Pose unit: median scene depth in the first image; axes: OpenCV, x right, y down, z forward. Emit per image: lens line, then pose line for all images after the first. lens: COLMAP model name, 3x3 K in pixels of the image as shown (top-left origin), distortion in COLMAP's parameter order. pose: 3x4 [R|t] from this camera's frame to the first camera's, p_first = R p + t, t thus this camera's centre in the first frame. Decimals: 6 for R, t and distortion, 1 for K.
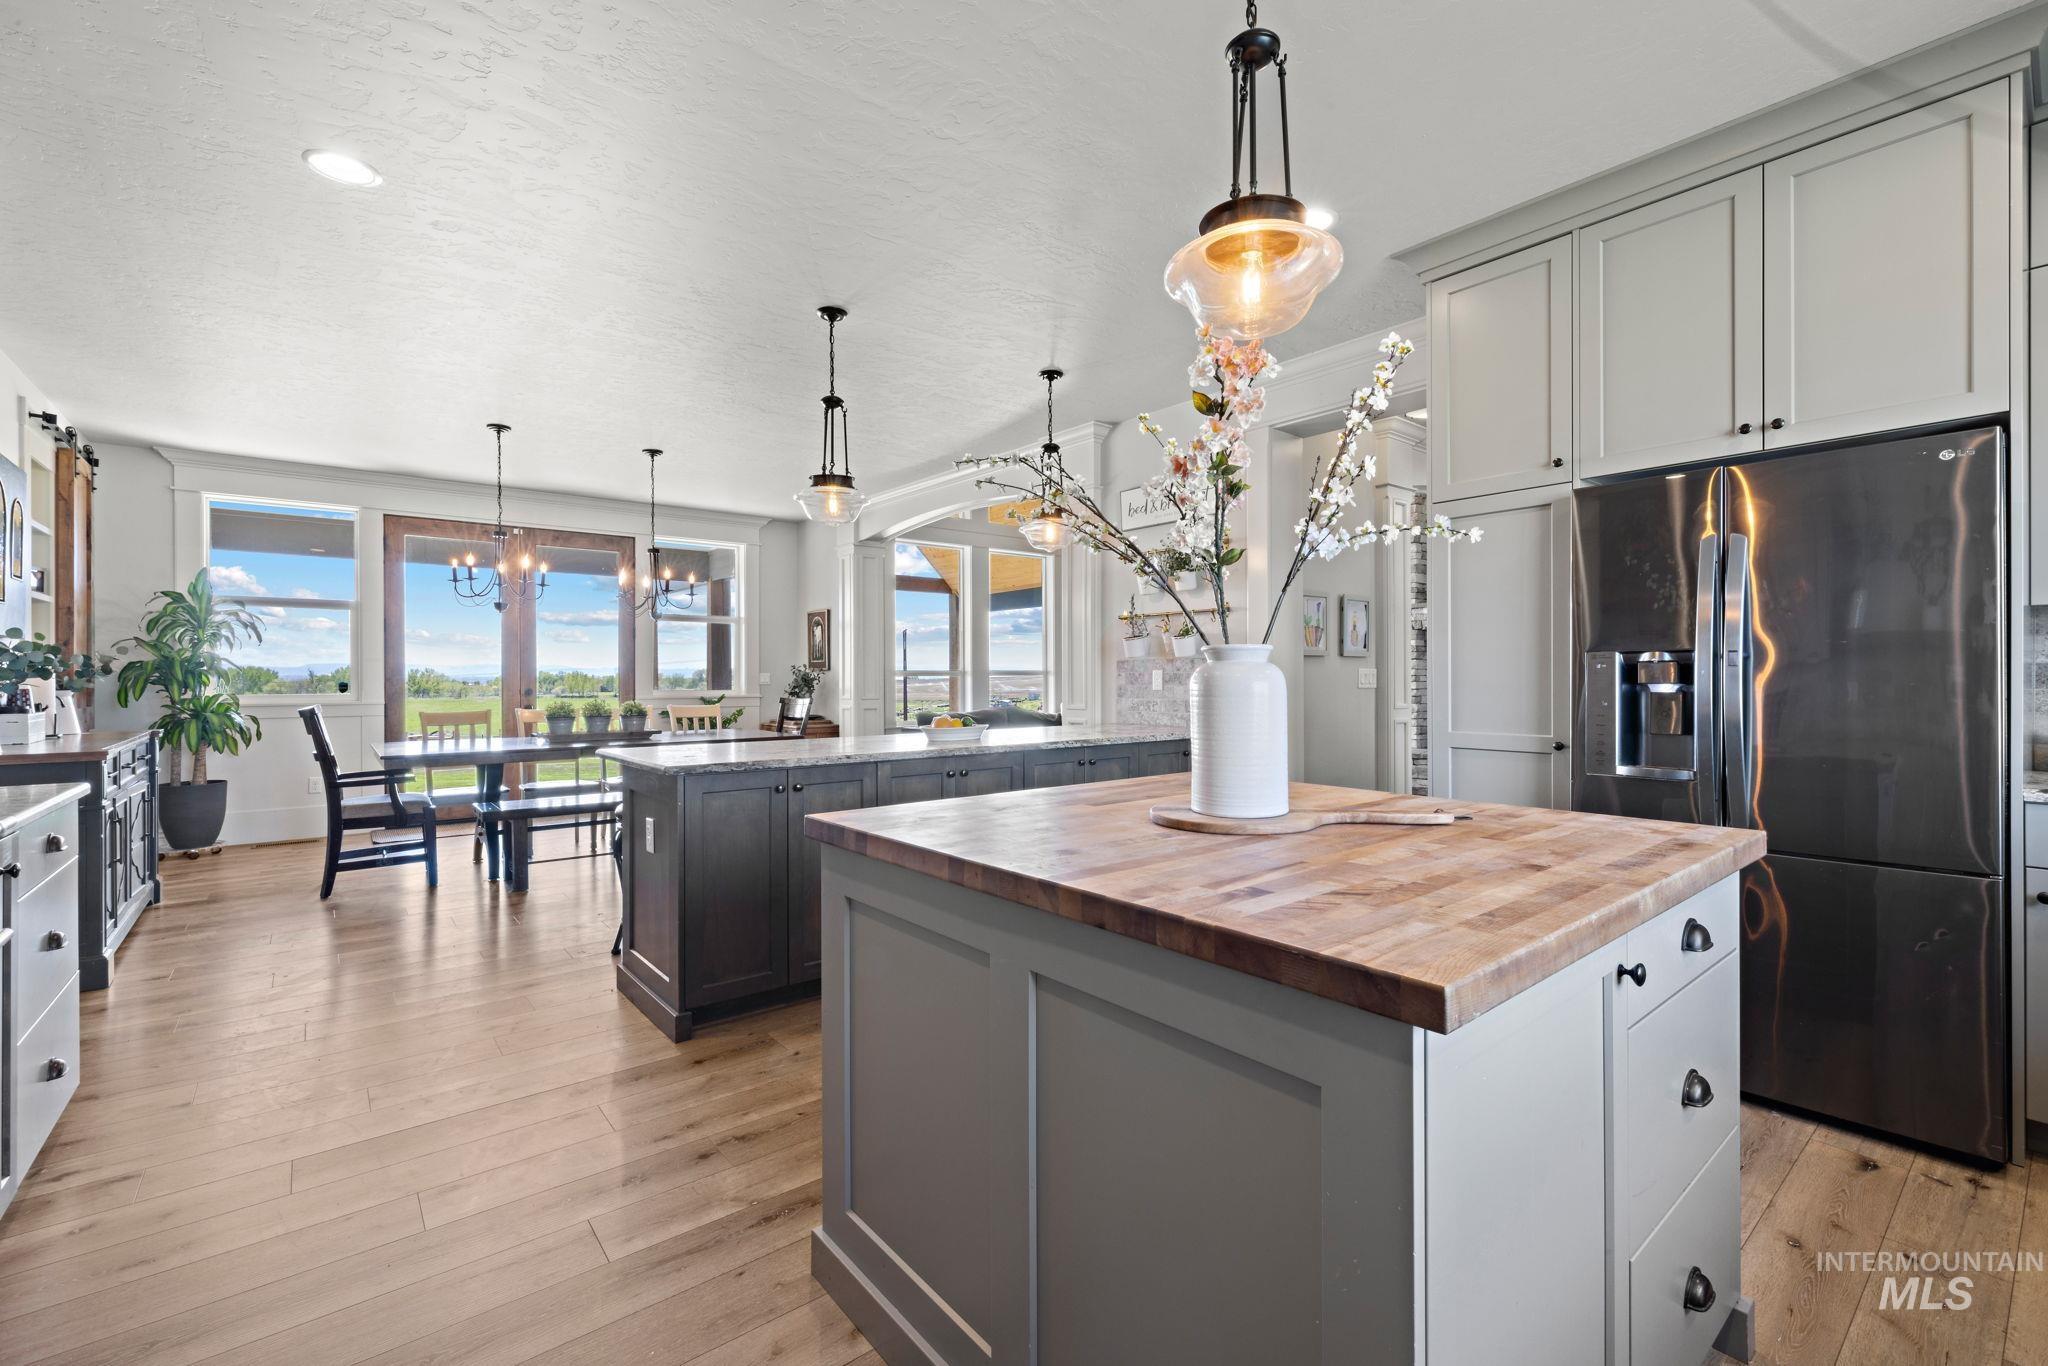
lens RADIAL K [[873.0, 0, 1014.5], [0, 873.0, 666.3], [0, 0, 1]] dist [0.002042, 0.000250]
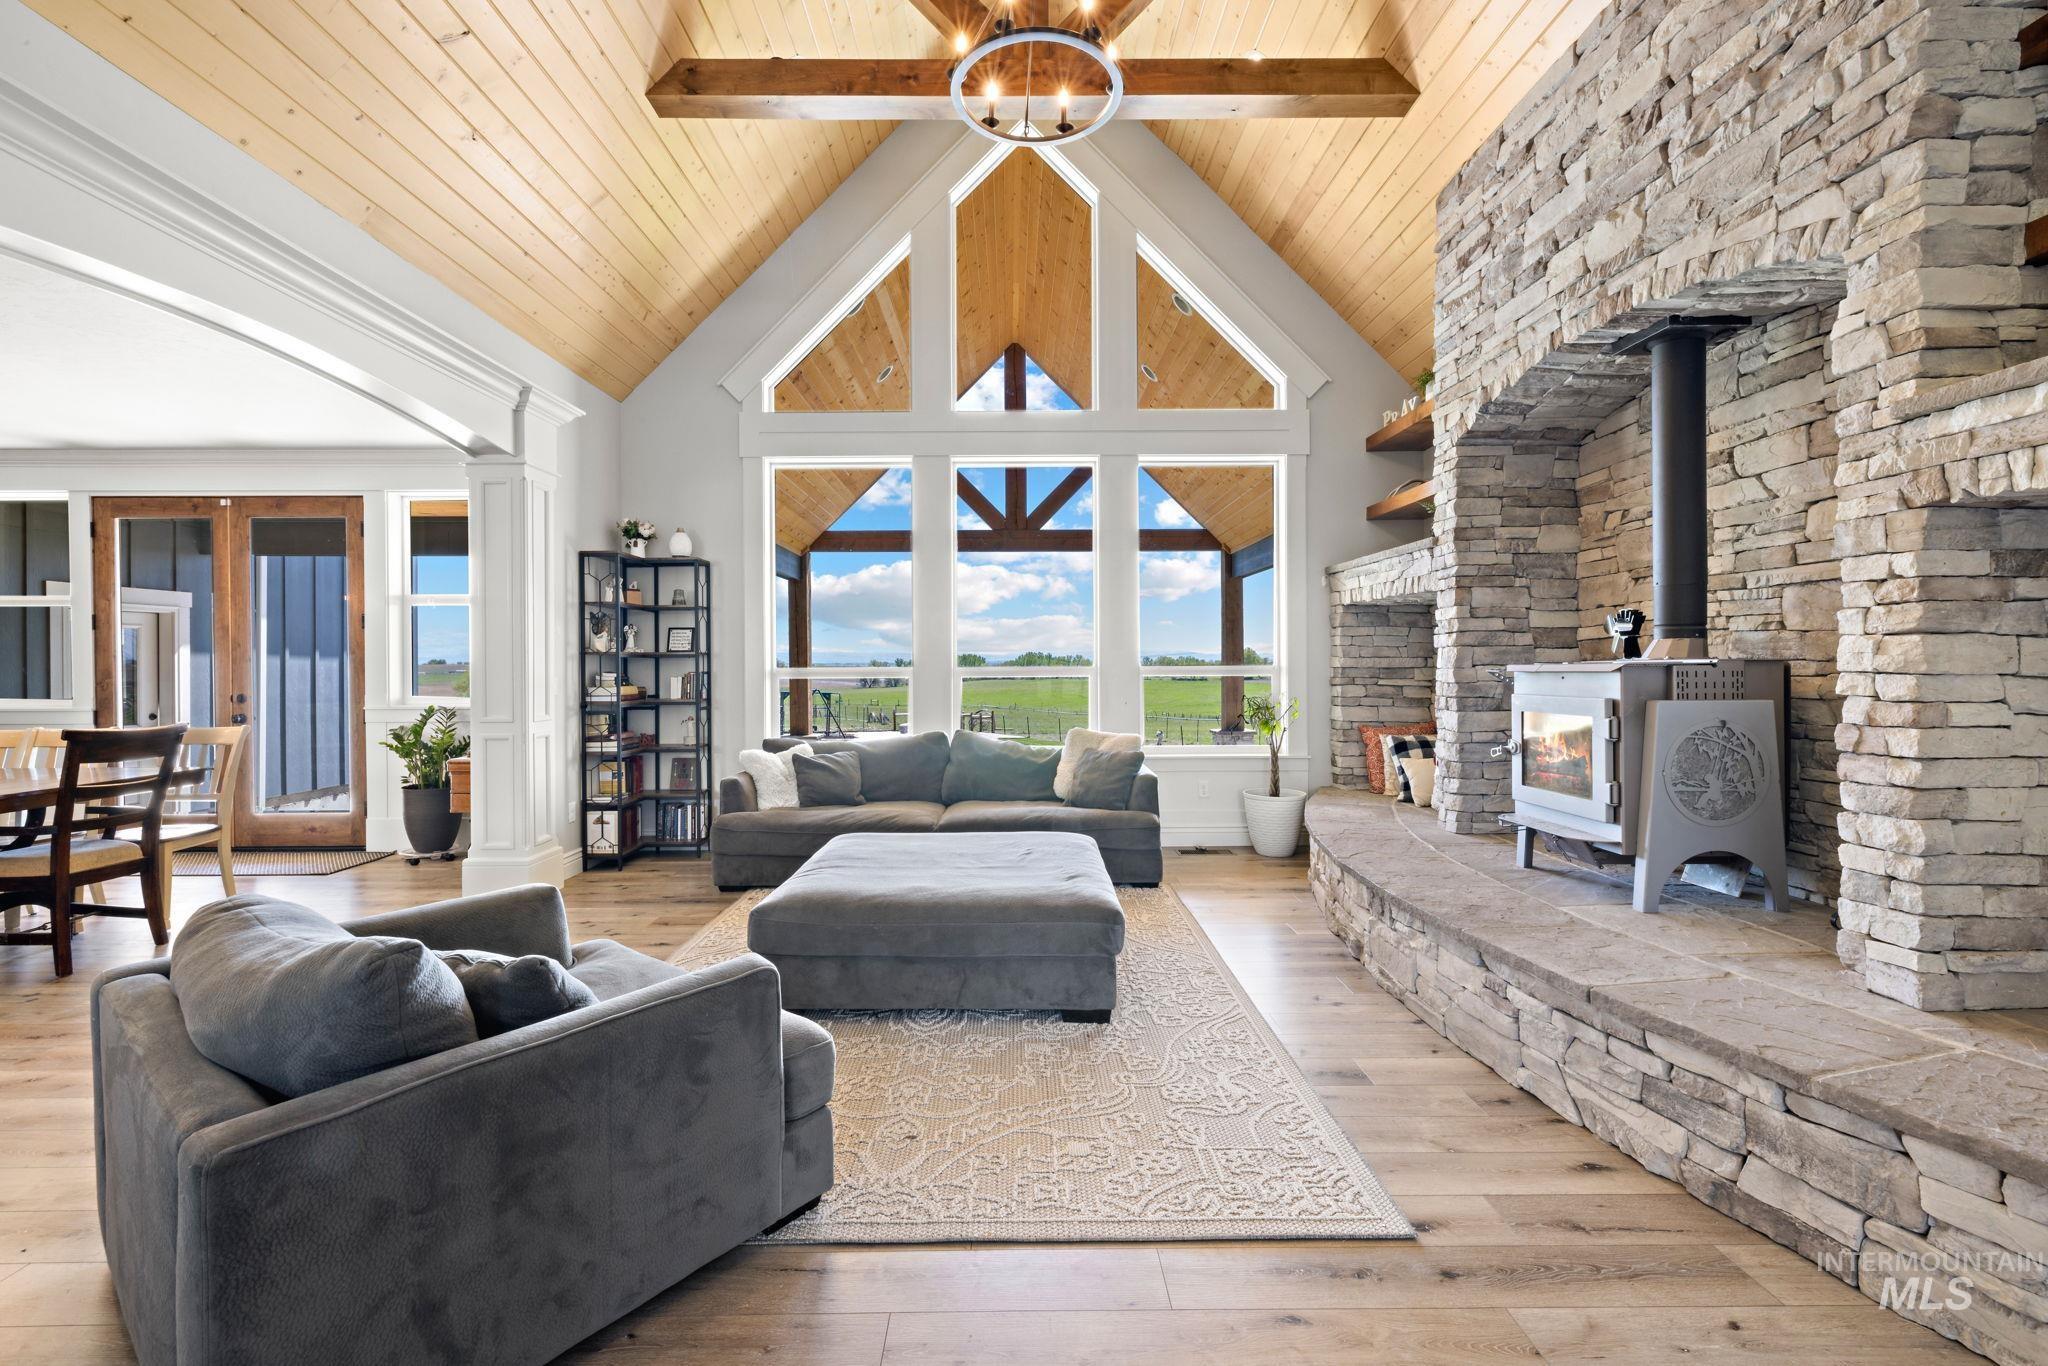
lens RADIAL K [[863.5, 0, 1016.1], [0, 863.5, 669.2], [0, 0, 1]] dist [0.001833, 0.000221]
pose [[0.781023, 0.001742, -0.624500, 0.712509], [0.011708, 0.999780, 0.017431, -0.006389], [0.624392, -0.020926, 0.780830, 1.145384]]
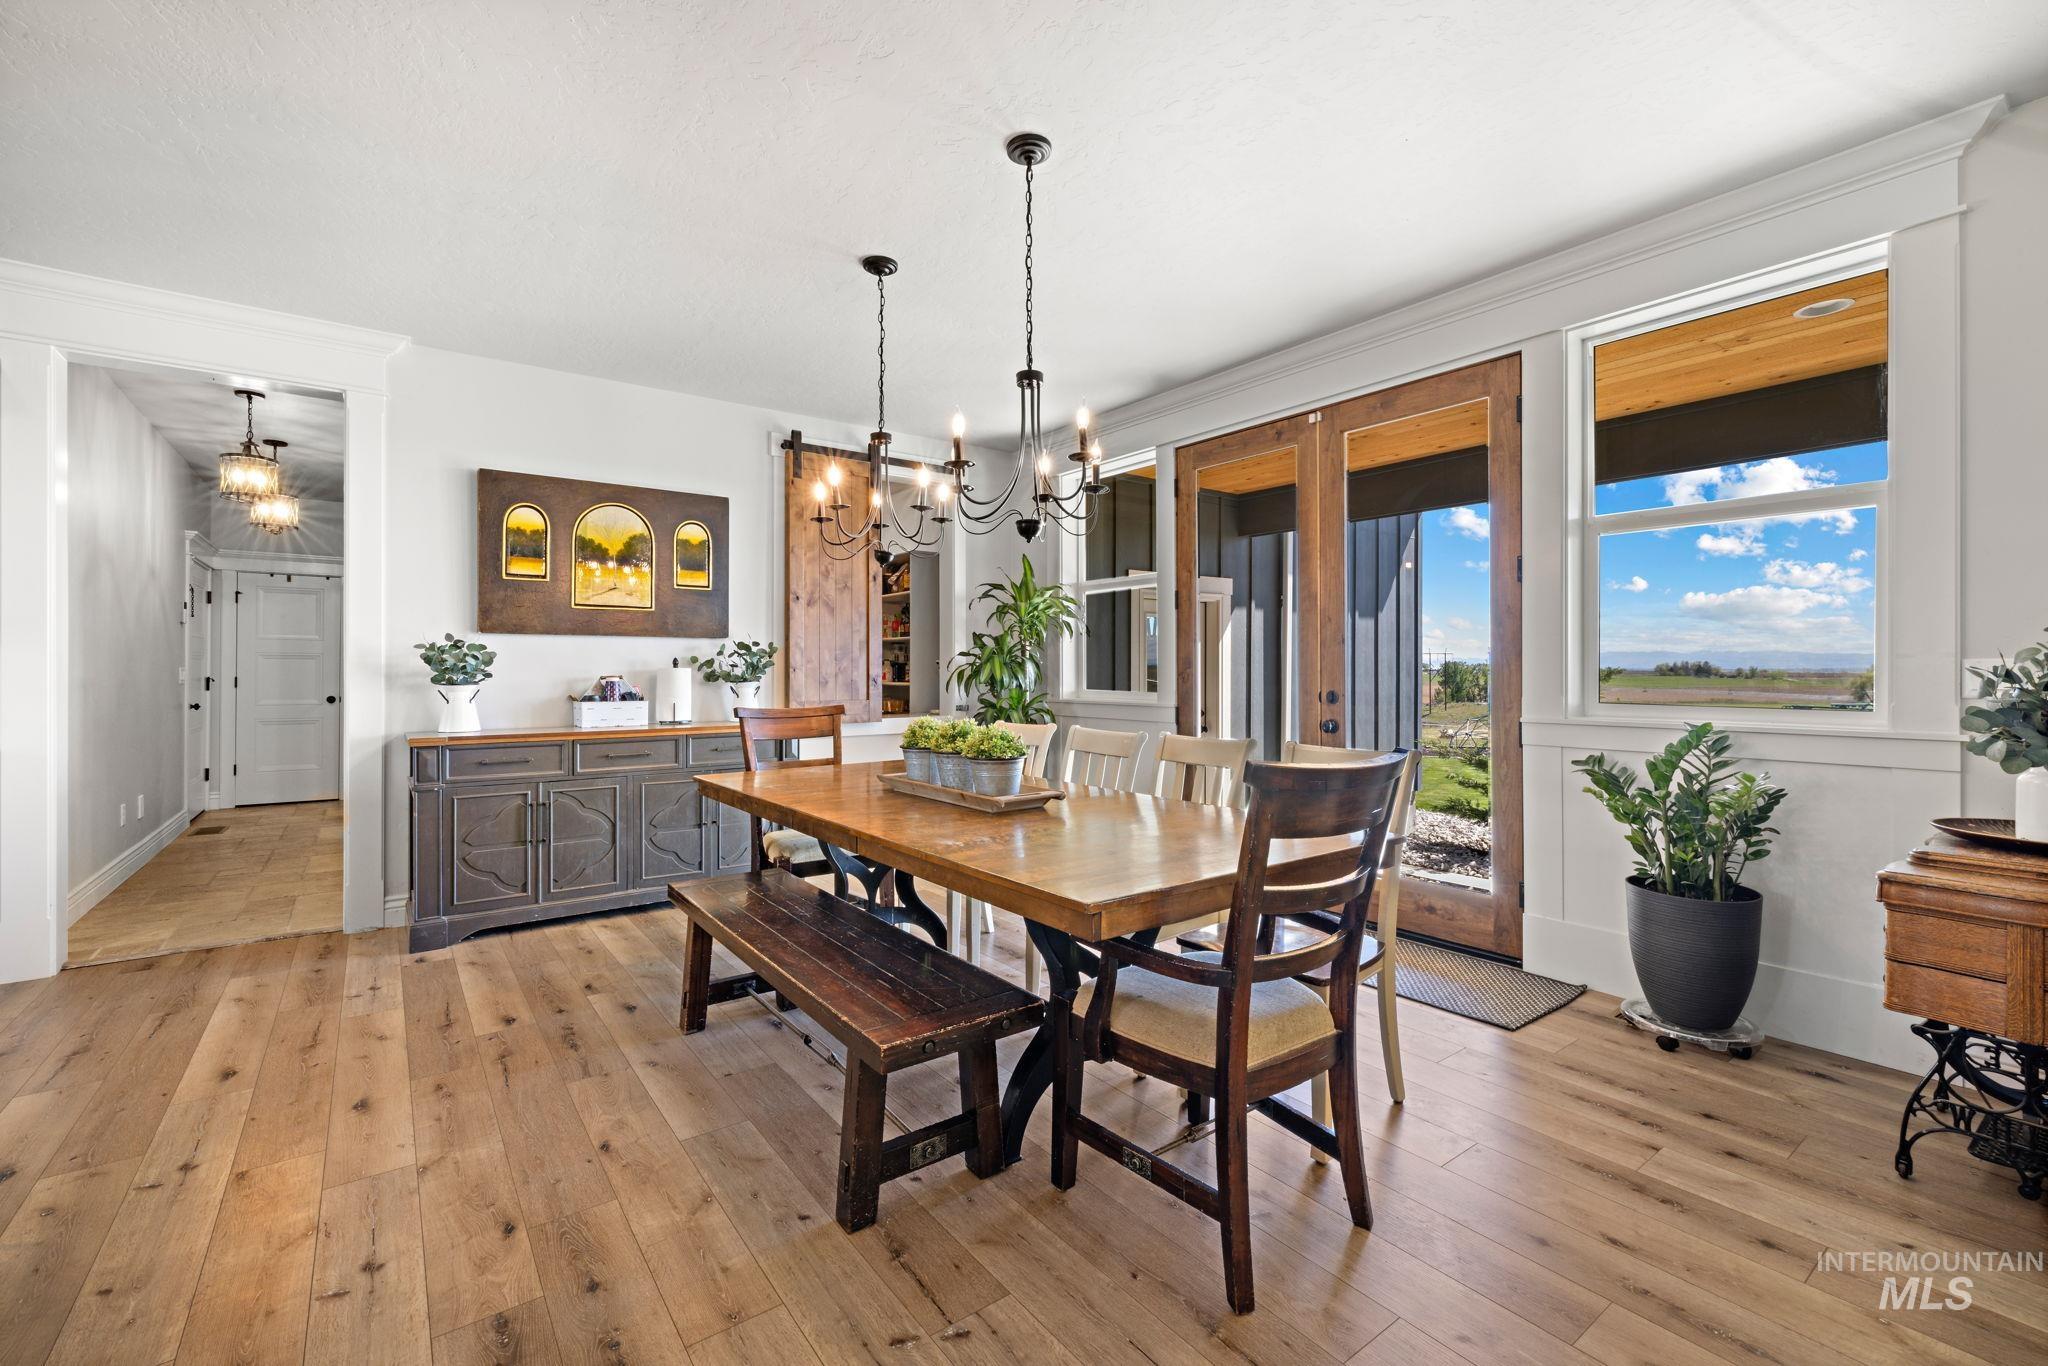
lens RADIAL K [[867.3, 0, 1013.3], [0, 867.3, 670.0], [0, 0, 1]] dist [0.002685, 0.000273]
pose [[-0.048585, -0.000572, -0.998819, 0.014077], [0.014894, 0.999888, -0.001297, 0.012319], [0.998708, -0.014939, -0.048571, 1.145603]]
